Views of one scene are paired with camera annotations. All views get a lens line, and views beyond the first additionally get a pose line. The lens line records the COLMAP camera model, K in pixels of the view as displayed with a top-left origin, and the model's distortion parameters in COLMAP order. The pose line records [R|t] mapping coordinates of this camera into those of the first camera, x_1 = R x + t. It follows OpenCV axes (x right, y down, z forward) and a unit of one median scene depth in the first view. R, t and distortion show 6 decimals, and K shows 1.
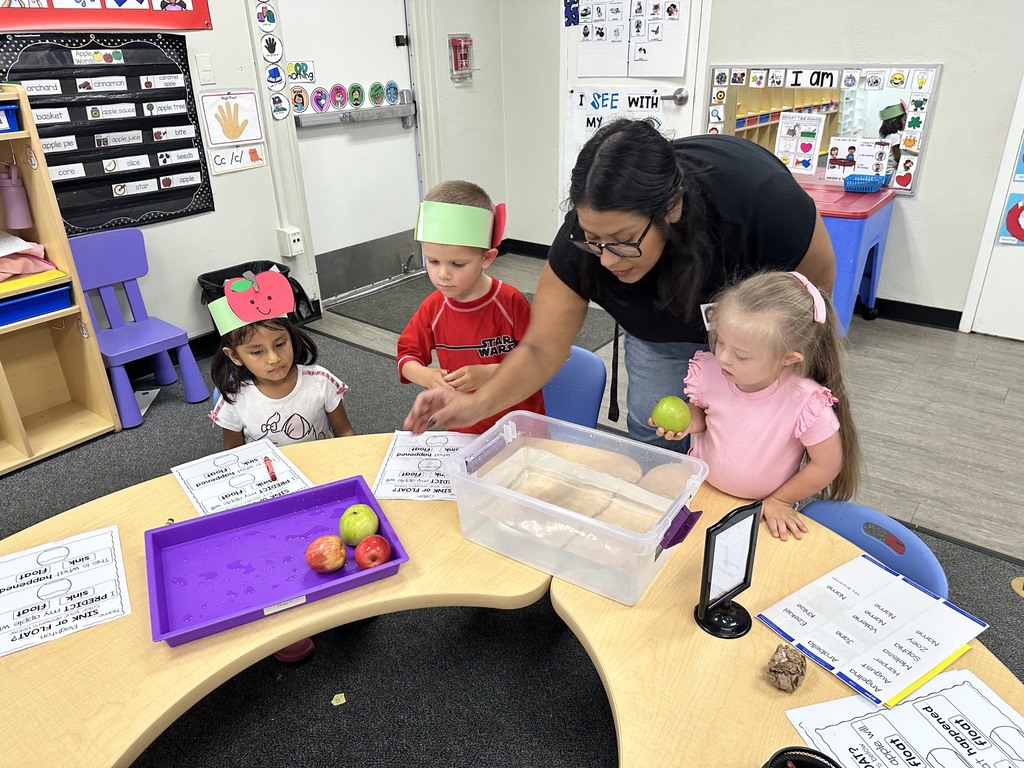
lens RADIAL K [[715.2, 0, 519.9], [0, 715.2, 386.5], [0, 0, 1]] dist [0.028324, -0.028023]
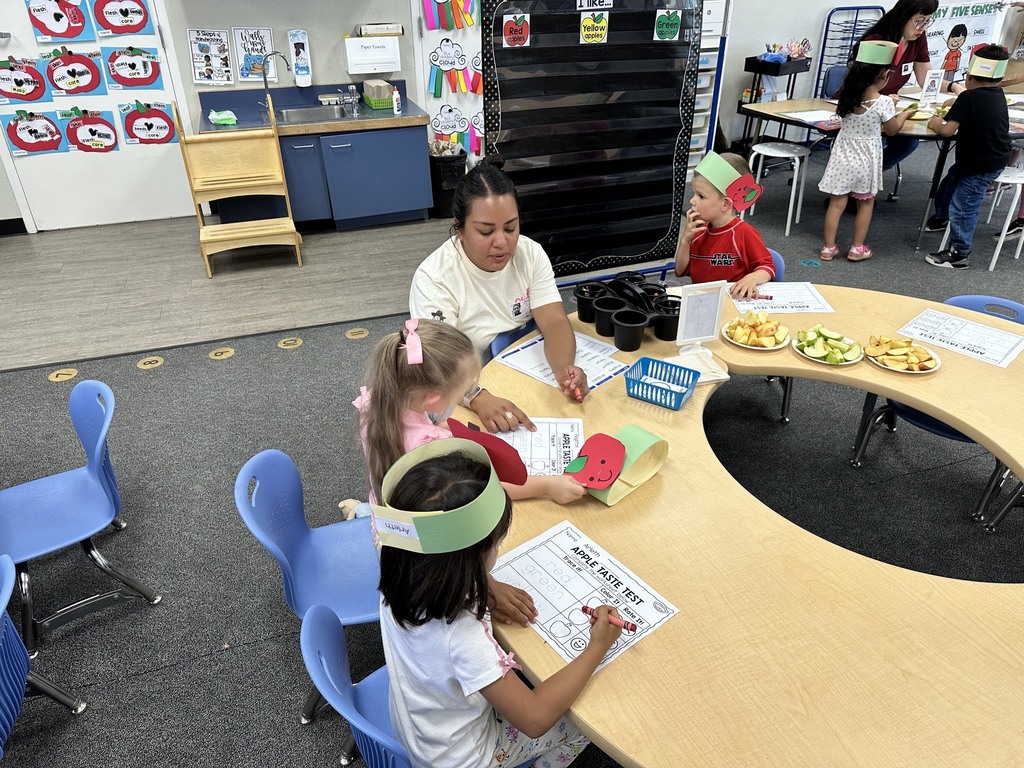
lens RADIAL K [[715.2, 0, 505.1], [0, 715.2, 371.1], [0, 0, 1]] dist [0.028324, -0.028023]
pose [[0.577909, -0.399586, 0.711584, 0.102561], [0.353611, 0.908436, 0.222943, 0.145556], [-0.735513, 0.122783, 0.666291, -0.368340]]
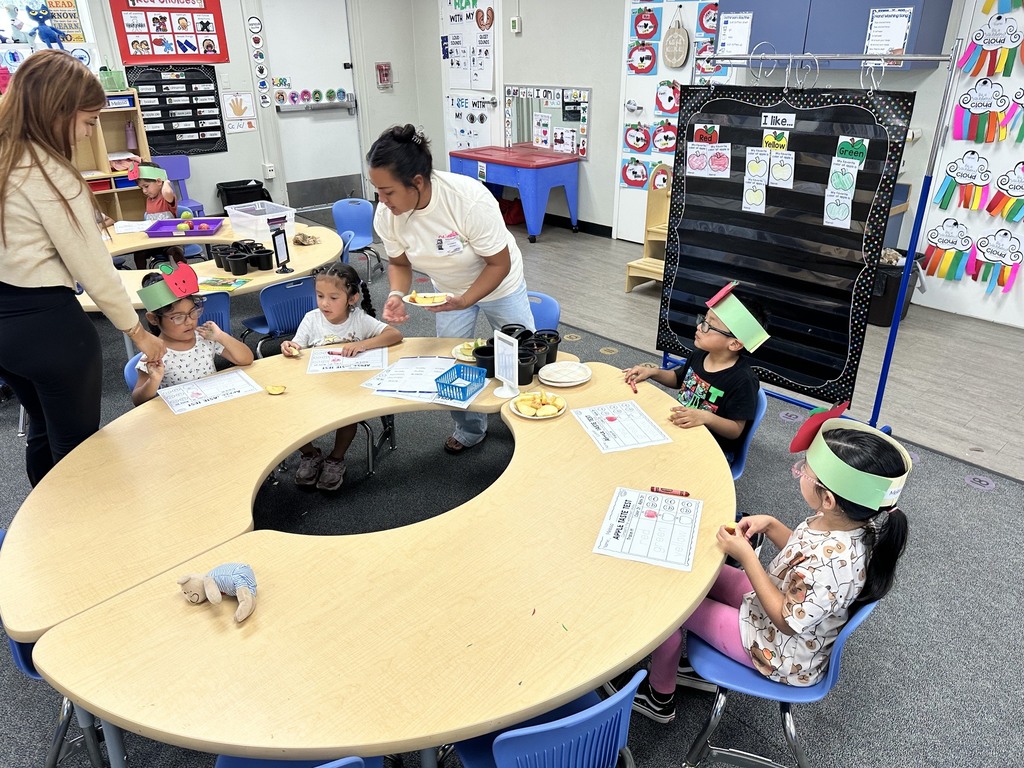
lens RADIAL K [[715.2, 0, 524.6], [0, 715.2, 385.4], [0, 0, 1]] dist [0.028324, -0.028023]
pose [[0.982791, 0.090731, -0.160905, 0.722964], [-0.091168, 0.995825, 0.004683, 0.300272], [0.160658, 0.010067, 0.986959, -0.788030]]
